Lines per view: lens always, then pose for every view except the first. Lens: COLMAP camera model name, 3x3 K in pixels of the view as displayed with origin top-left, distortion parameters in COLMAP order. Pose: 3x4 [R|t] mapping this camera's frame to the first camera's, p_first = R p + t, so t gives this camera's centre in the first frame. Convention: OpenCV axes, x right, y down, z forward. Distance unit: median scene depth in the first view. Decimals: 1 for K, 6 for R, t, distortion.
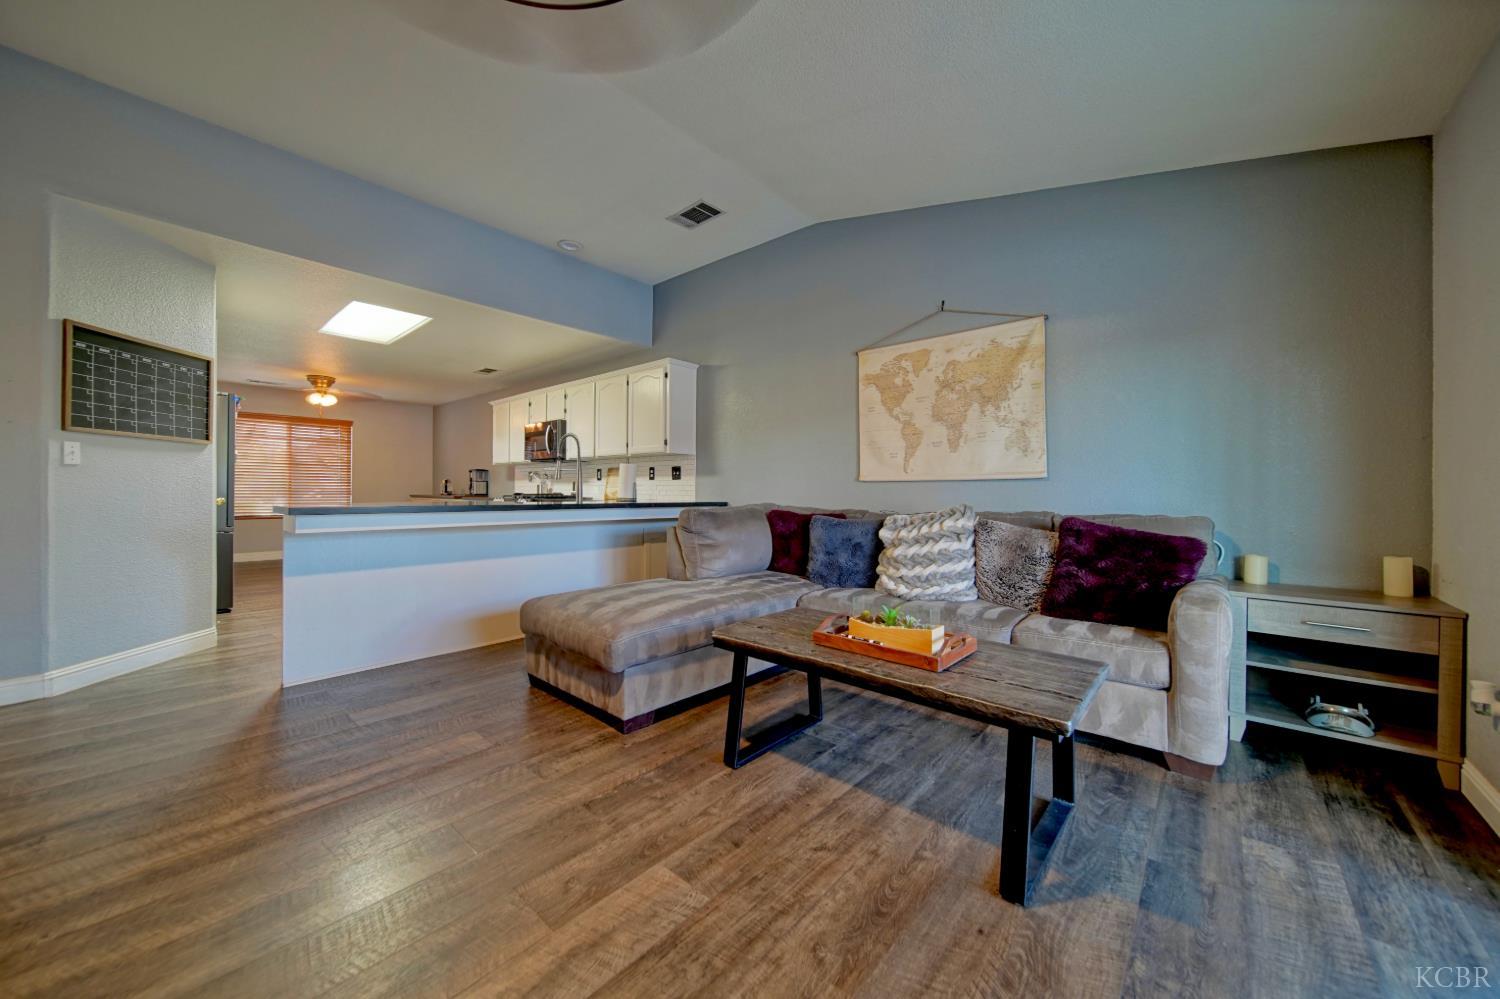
lens RADIAL K [[536.9, 0, 748.0], [0, 536.9, 492.3], [0, 0, 1]] dist [-0.001402, -0.000123]
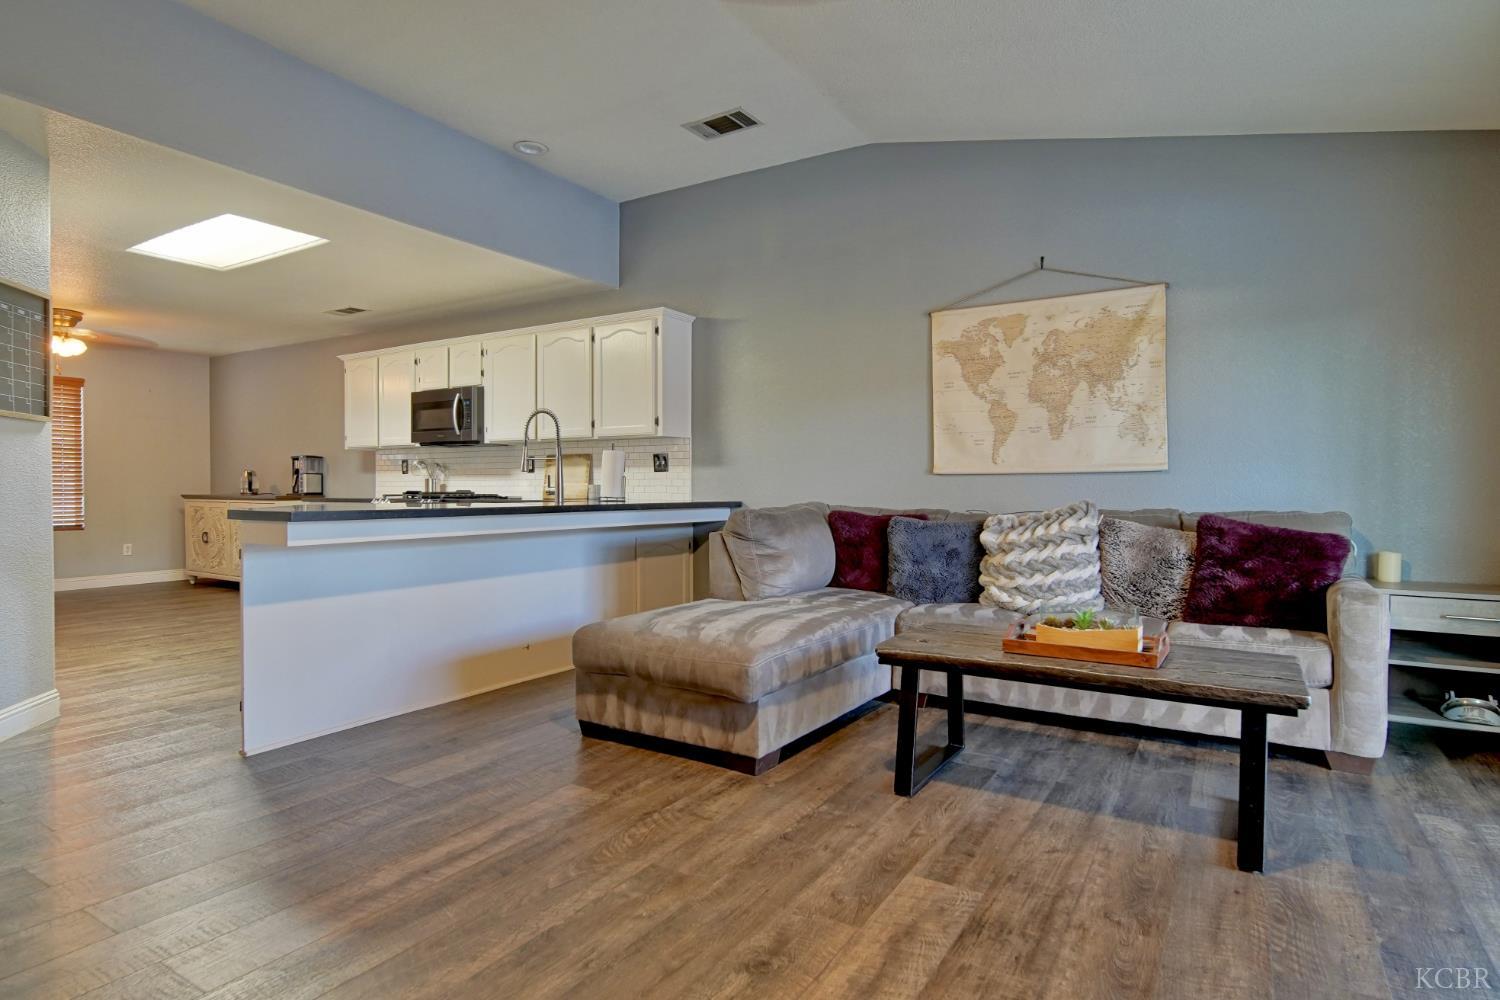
lens RADIAL K [[801.4, 0, 750.0], [0, 801.4, 500.0], [0, 0, 1]] dist [-0.000792, 0.001235]
pose [[0.986465, -0.006946, 0.163823, -0.358813], [0.004497, 0.999873, 0.015313, -0.001933], [-0.163909, -0.014369, 0.986371, -0.191978]]
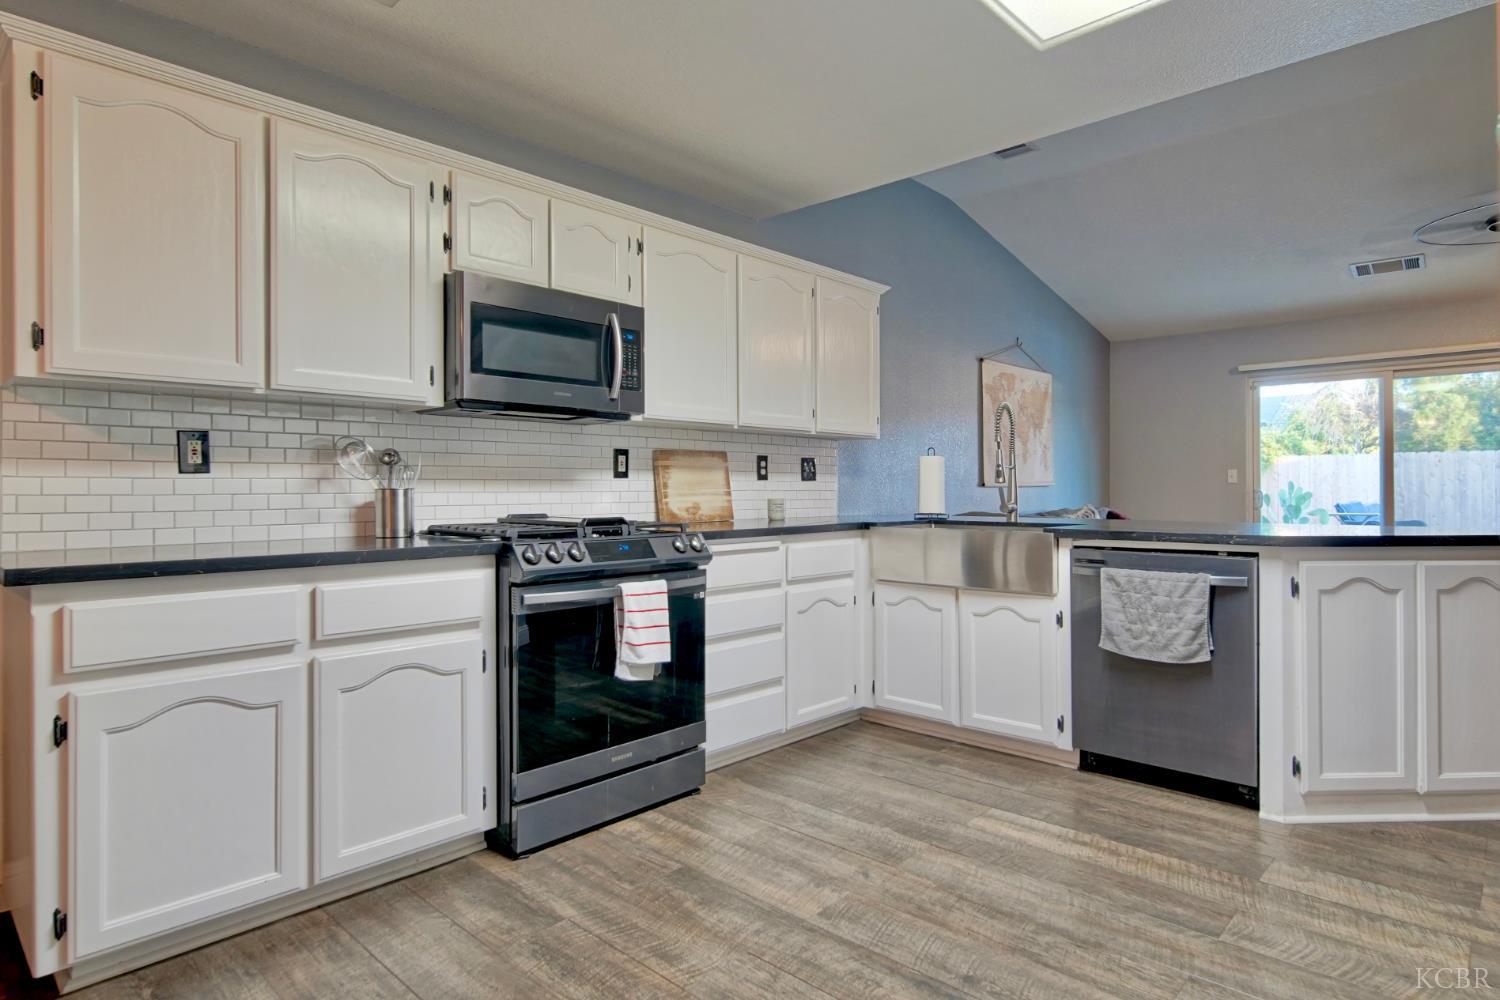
lens RADIAL K [[837.2, 0, 739.2], [0, 837.2, 473.9], [0, 0, 1]] dist [-0.006143, 0.000059]
pose [[0.040248, 0.013901, 0.999093, -1.910035], [0.005330, 0.999886, -0.014127, -0.034532], [-0.999176, 0.005894, 0.040169, 1.929936]]
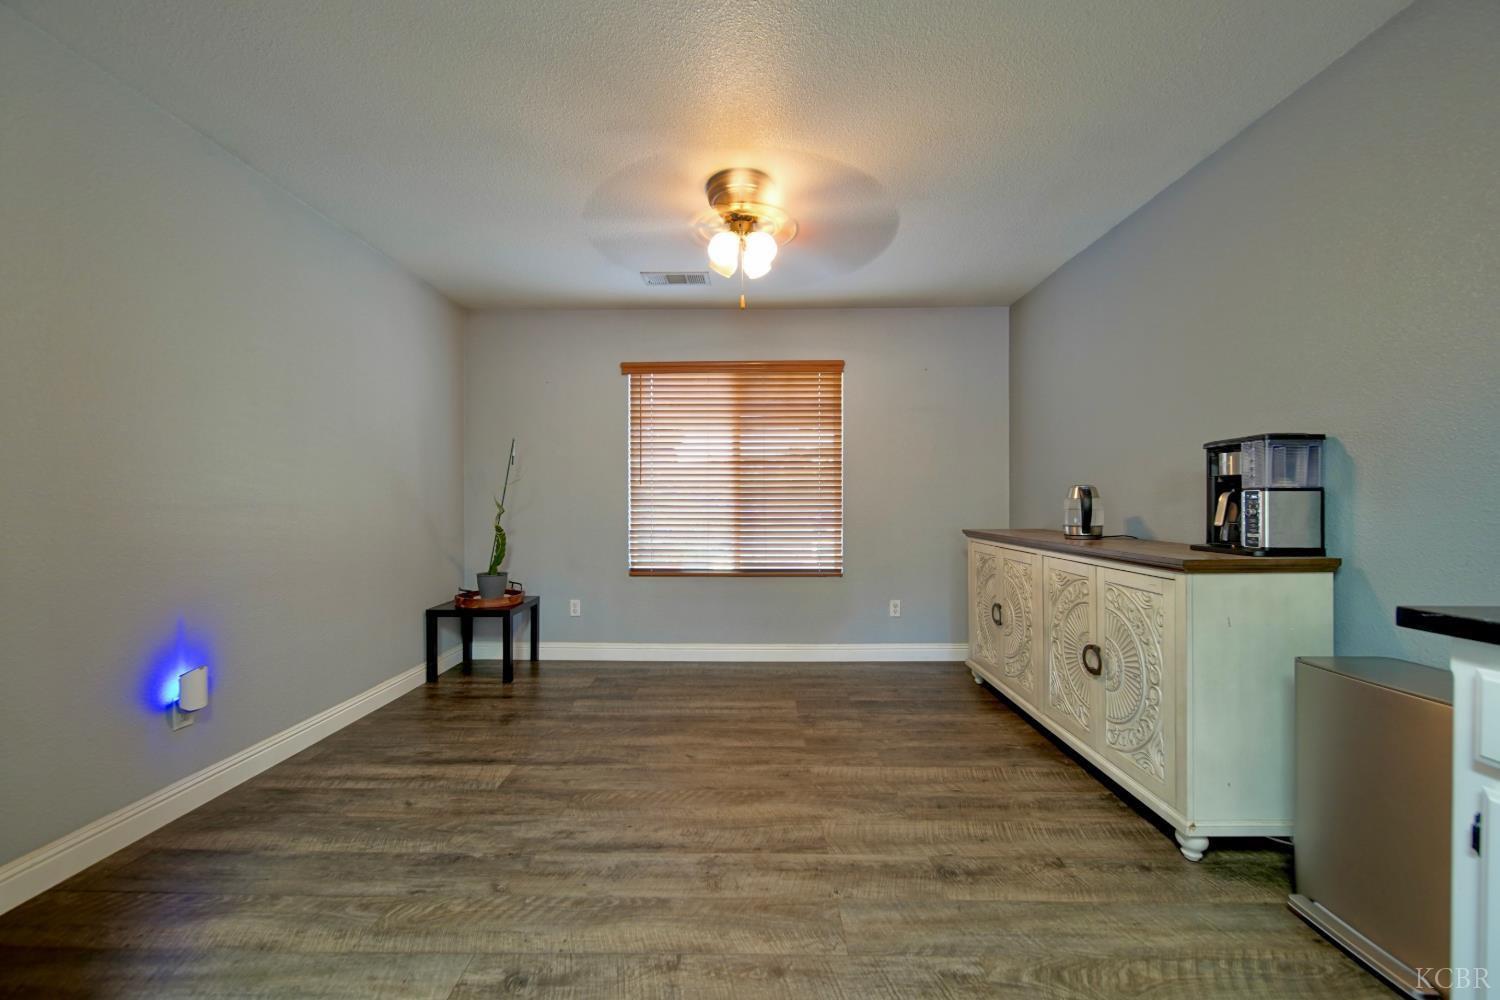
lens RADIAL K [[571.0, 0, 750.0], [0, 571.0, 500.0], [0, 0, 1]] dist [-0.000428, -0.000045]
pose [[0.652453, -0.008571, -0.757781, -1.317062], [0.004865, 0.999963, -0.007121, -0.044567], [0.757813, 0.000960, 0.652471, 1.936526]]
